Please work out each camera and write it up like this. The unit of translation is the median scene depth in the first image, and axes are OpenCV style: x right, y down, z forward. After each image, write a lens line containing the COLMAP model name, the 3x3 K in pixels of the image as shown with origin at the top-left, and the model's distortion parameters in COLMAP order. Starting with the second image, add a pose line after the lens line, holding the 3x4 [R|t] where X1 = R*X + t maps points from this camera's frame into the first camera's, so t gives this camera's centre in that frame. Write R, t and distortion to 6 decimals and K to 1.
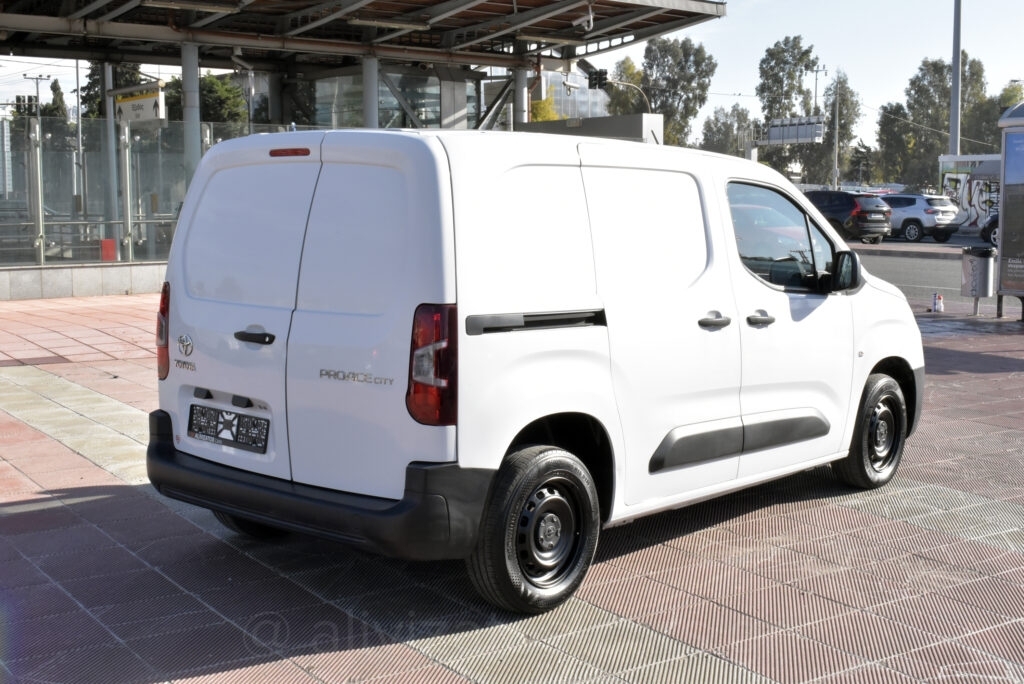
lens RADIAL K [[1338.8, 0, 513.0], [0, 1338.8, 341.5], [0, 0, 1]] dist [-0.001727, 0.000000]
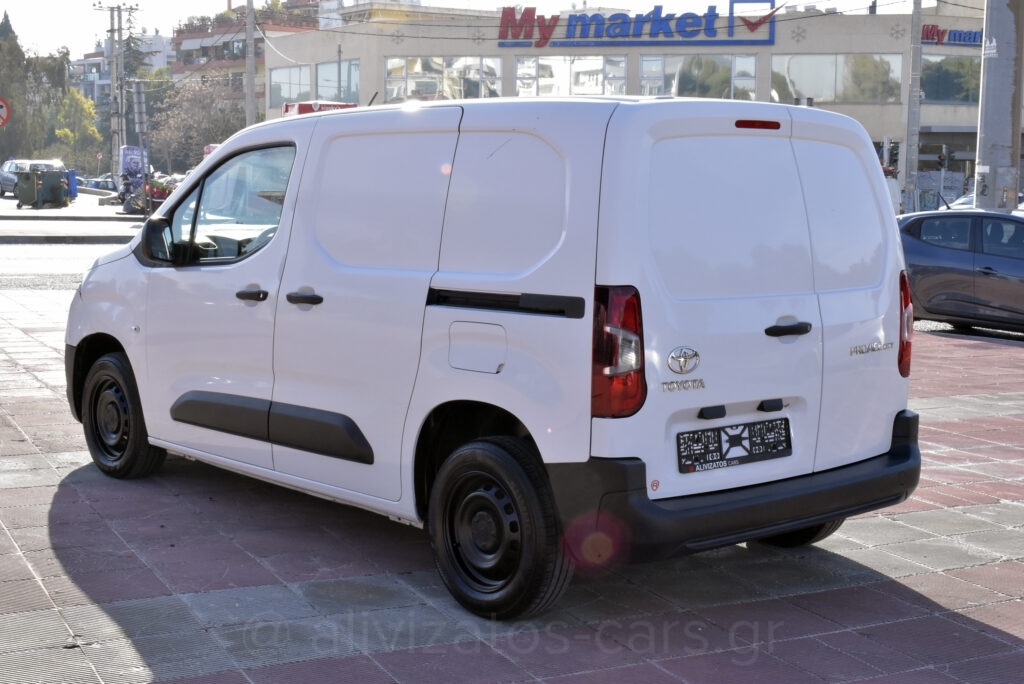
lens RADIAL K [[1500.8, 0, 512.2], [0, 1500.8, 341.0], [0, 0, 1]] dist [-0.027614, 0.000000]
pose [[0.119798, -0.122895, 0.985163, -1.180887], [0.095716, 0.989116, 0.111749, -0.123035], [-0.988174, 0.080908, 0.130257, 1.022305]]
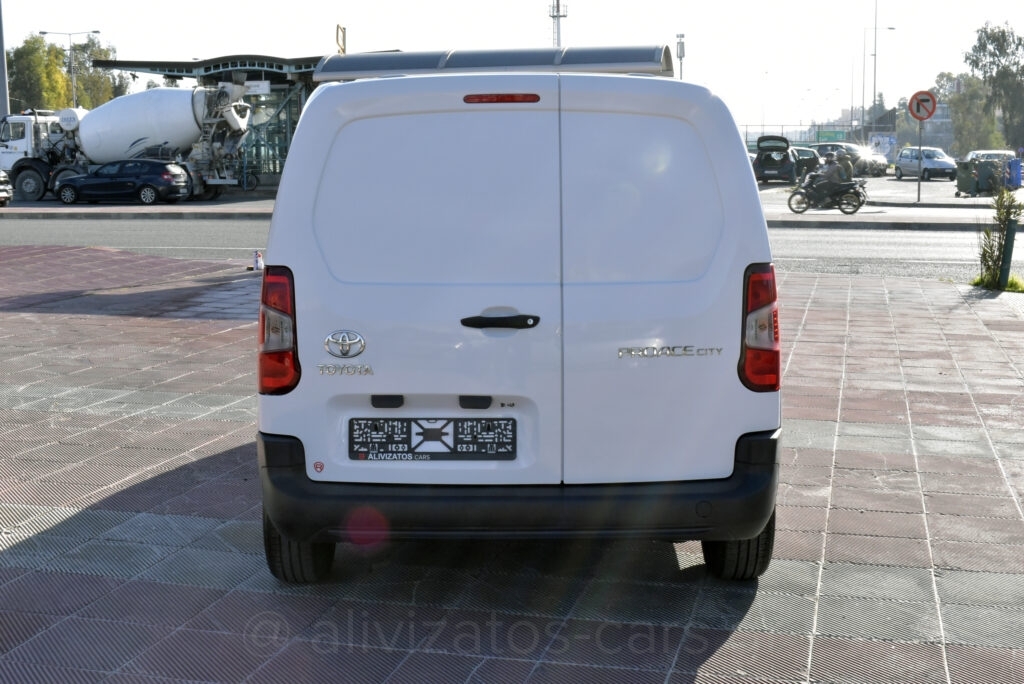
lens RADIAL K [[1420.3, 0, 514.0], [0, 1420.3, 343.9], [0, 0, 1]] dist [-0.040072, 0.000000]
pose [[0.752759, -0.102431, 0.650278, -0.738370], [0.086028, 0.994656, 0.057091, -0.037795], [-0.652650, 0.012966, 0.757548, 0.318010]]
